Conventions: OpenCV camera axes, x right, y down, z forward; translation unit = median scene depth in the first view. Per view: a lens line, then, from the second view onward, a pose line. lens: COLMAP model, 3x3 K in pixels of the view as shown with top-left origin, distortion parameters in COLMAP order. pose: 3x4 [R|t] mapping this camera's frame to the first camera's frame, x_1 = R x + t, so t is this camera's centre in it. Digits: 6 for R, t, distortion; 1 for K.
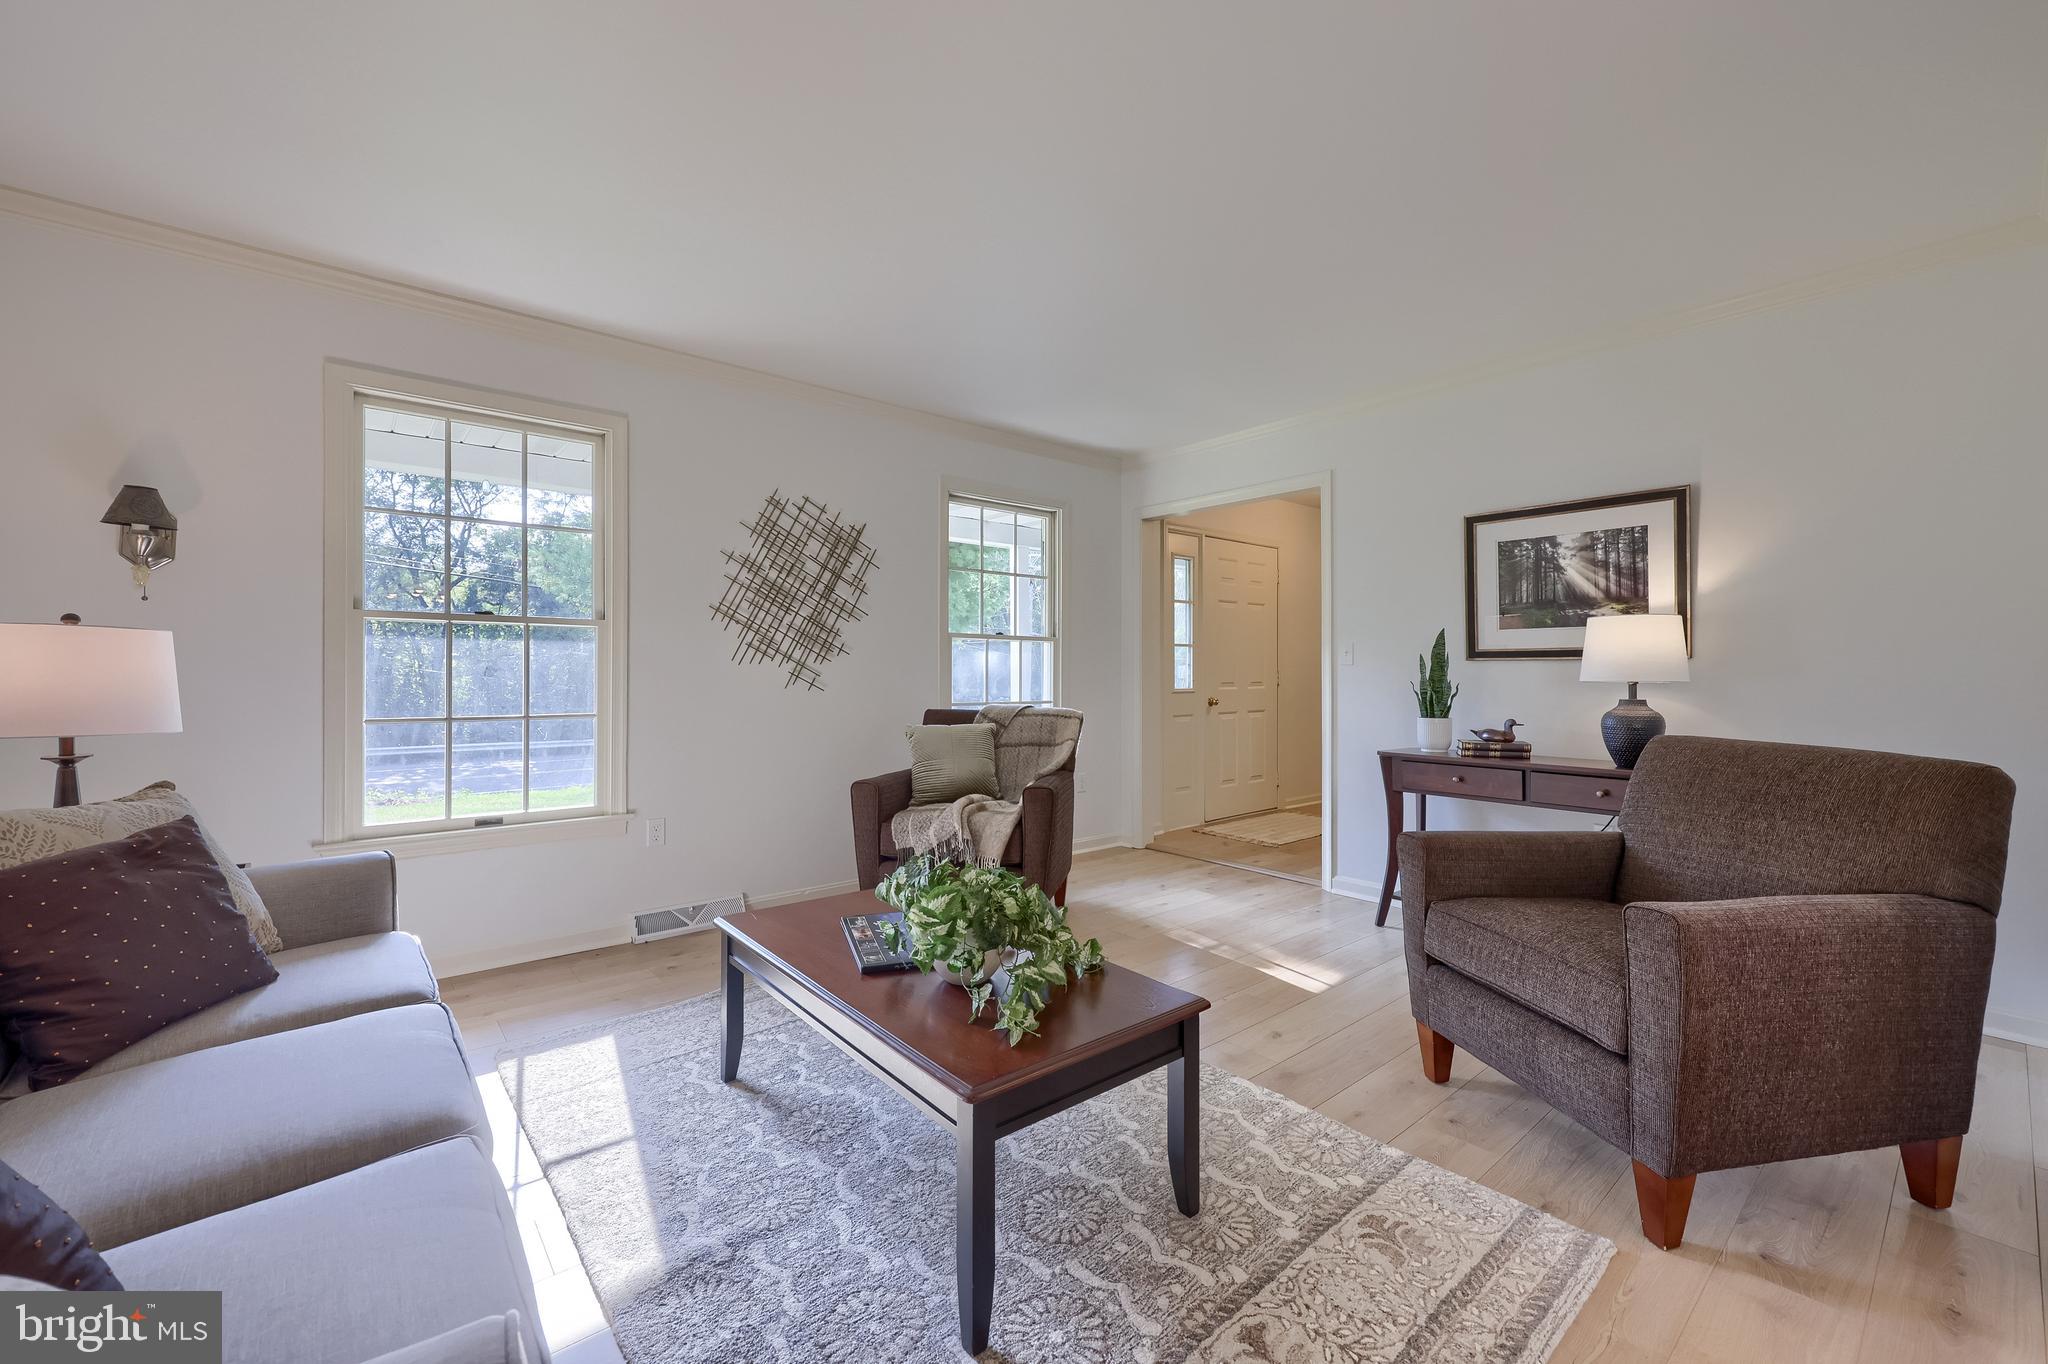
lens RADIAL K [[840.3, 0, 1032.5], [0, 840.3, 671.0], [0, 0, 1]] dist [0.016965, -0.000305]
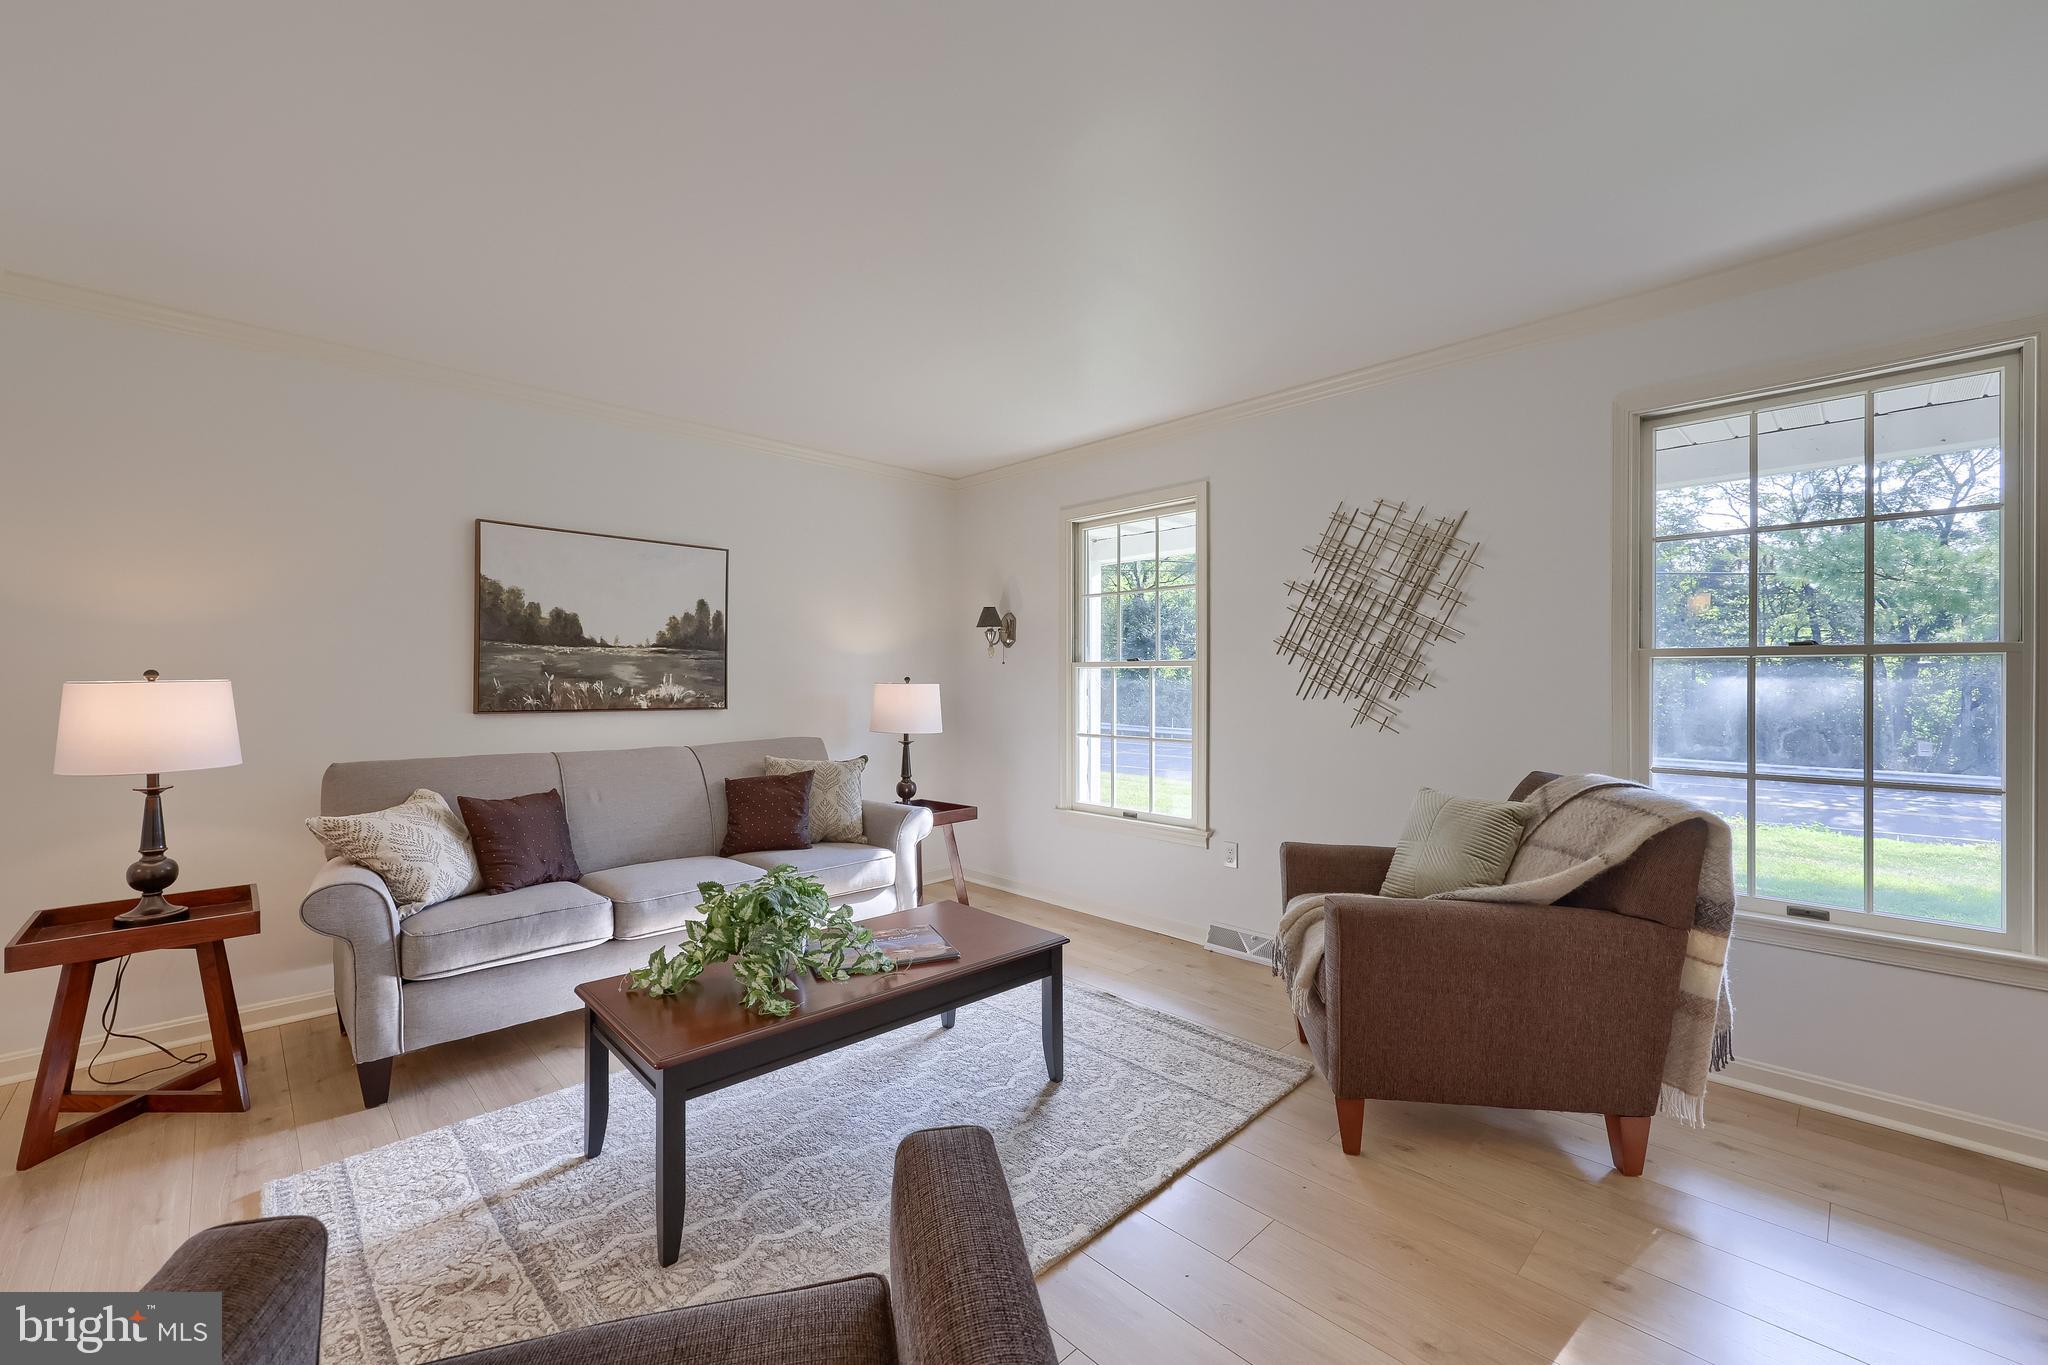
lens RADIAL K [[840.3, 0, 1031.2], [0, 840.3, 681.9], [0, 0, 1]] dist [0.016965, -0.000305]
pose [[0.071964, -0.002901, -0.997403, 0.551796], [0.000659, 0.999996, -0.002861, -0.024446], [0.997407, -0.000451, 0.071965, 0.604915]]
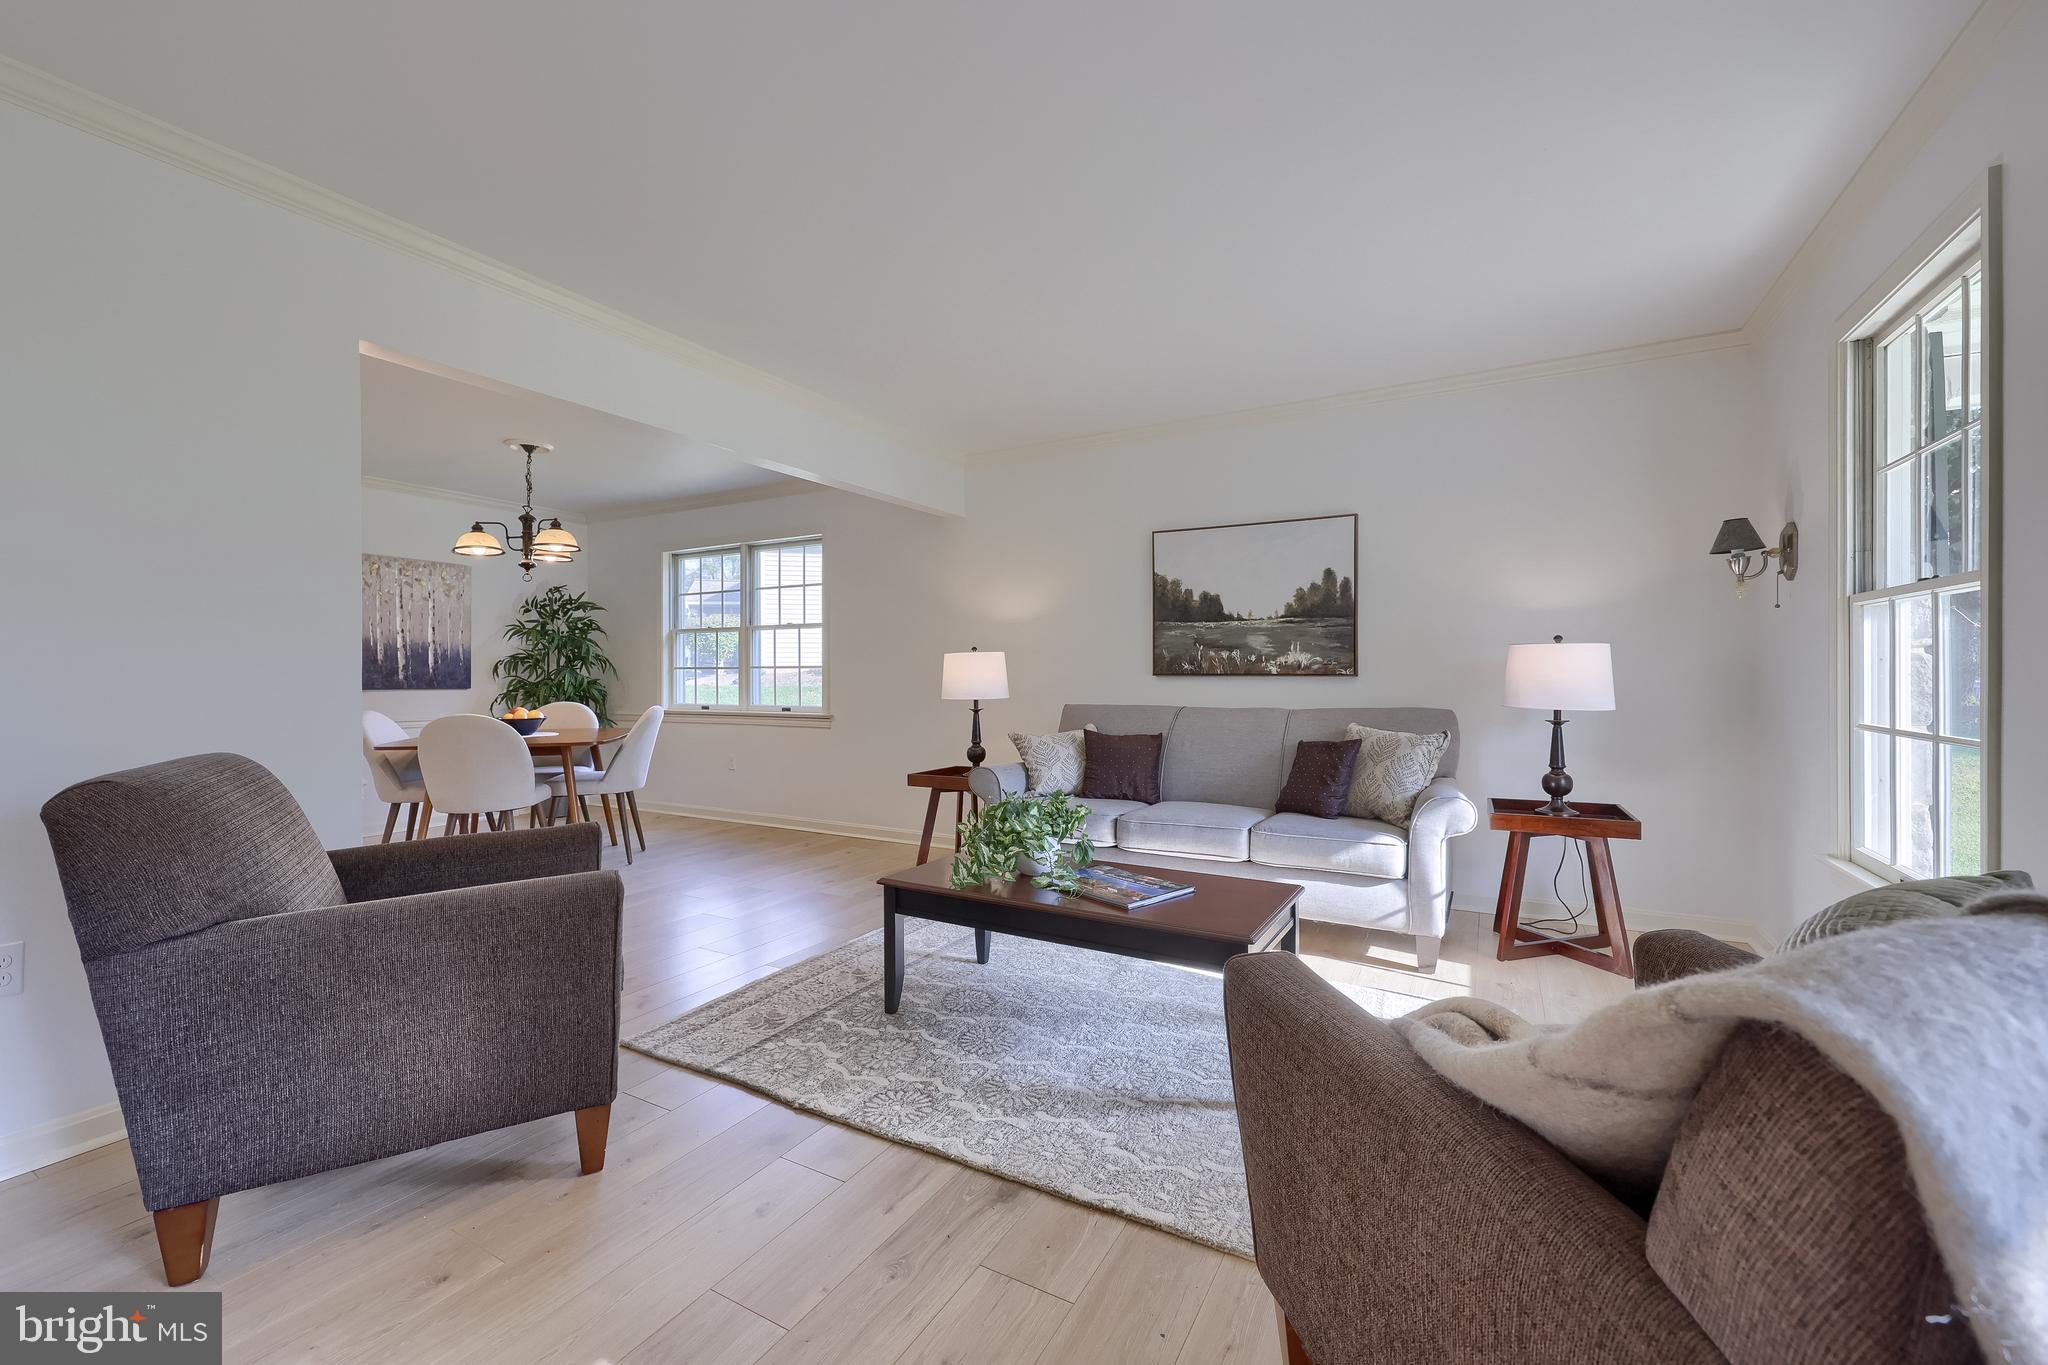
lens RADIAL K [[840.3, 0, 1024.3], [0, 840.3, 682.7], [0, 0, 1]] dist [0.016965, -0.000305]
pose [[-0.940845, 0.005775, -0.338788, 0.214395], [0.002695, 0.999951, 0.009561, 0.003427], [0.338827, 0.008083, -0.940814, 1.140998]]
